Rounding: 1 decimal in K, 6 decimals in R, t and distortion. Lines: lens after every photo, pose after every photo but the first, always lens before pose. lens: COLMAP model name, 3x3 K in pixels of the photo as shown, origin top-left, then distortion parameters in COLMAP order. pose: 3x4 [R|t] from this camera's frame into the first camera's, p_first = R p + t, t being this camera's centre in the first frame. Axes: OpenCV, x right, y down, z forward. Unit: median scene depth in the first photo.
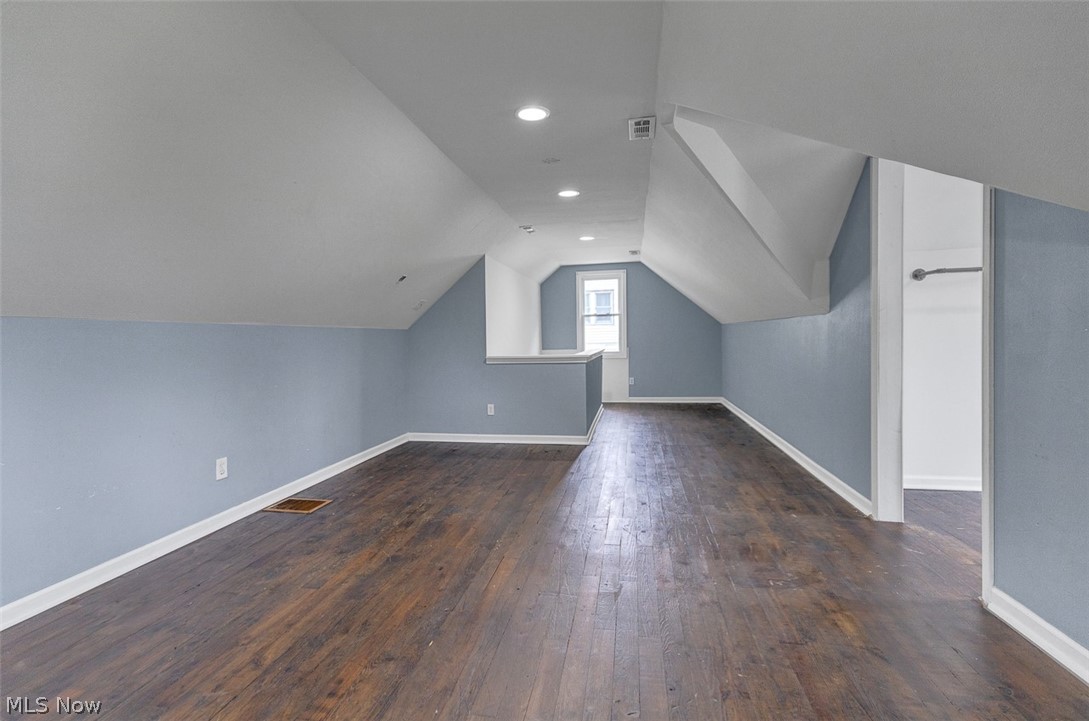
lens RADIAL K [[501.4, 0, 518.4], [0, 501.4, 344.1], [0, 0, 1]] dist [0.010582, -0.001361]
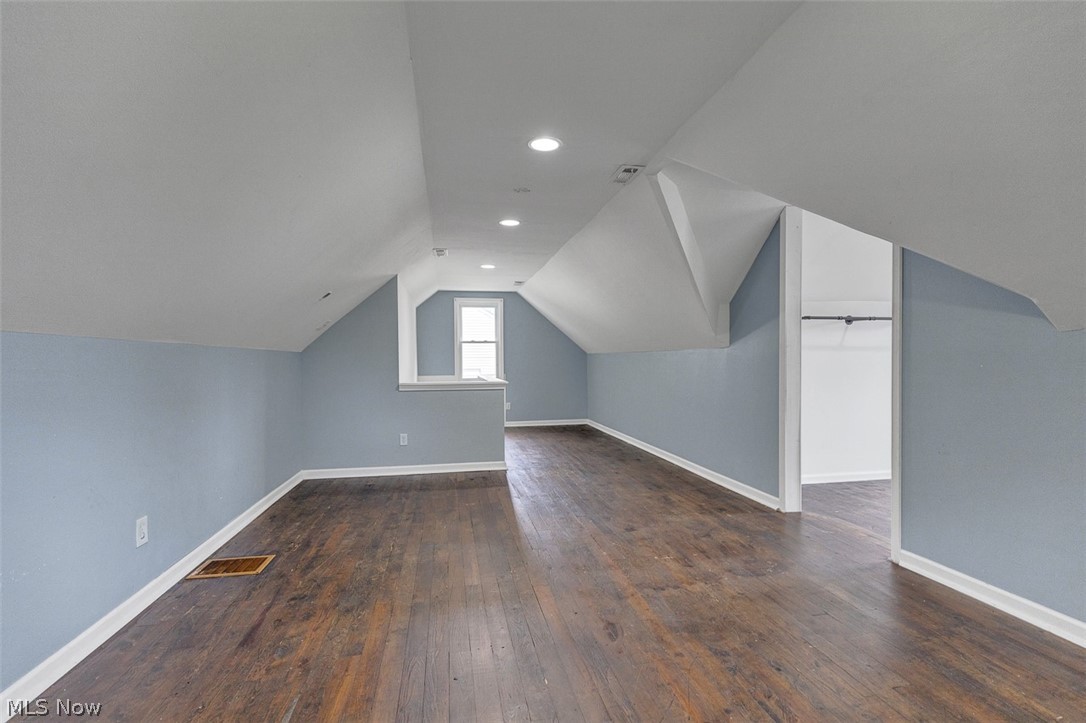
lens RADIAL K [[500.0, 0, 526.3], [0, 500.0, 365.1], [0, 0, 1]] dist [0.010582, -0.001361]
pose [[0.925614, 0.011566, 0.378293, -0.316340], [-0.007809, 0.999904, -0.011463, -0.000173], [-0.378389, 0.007656, 0.925615, 0.065139]]
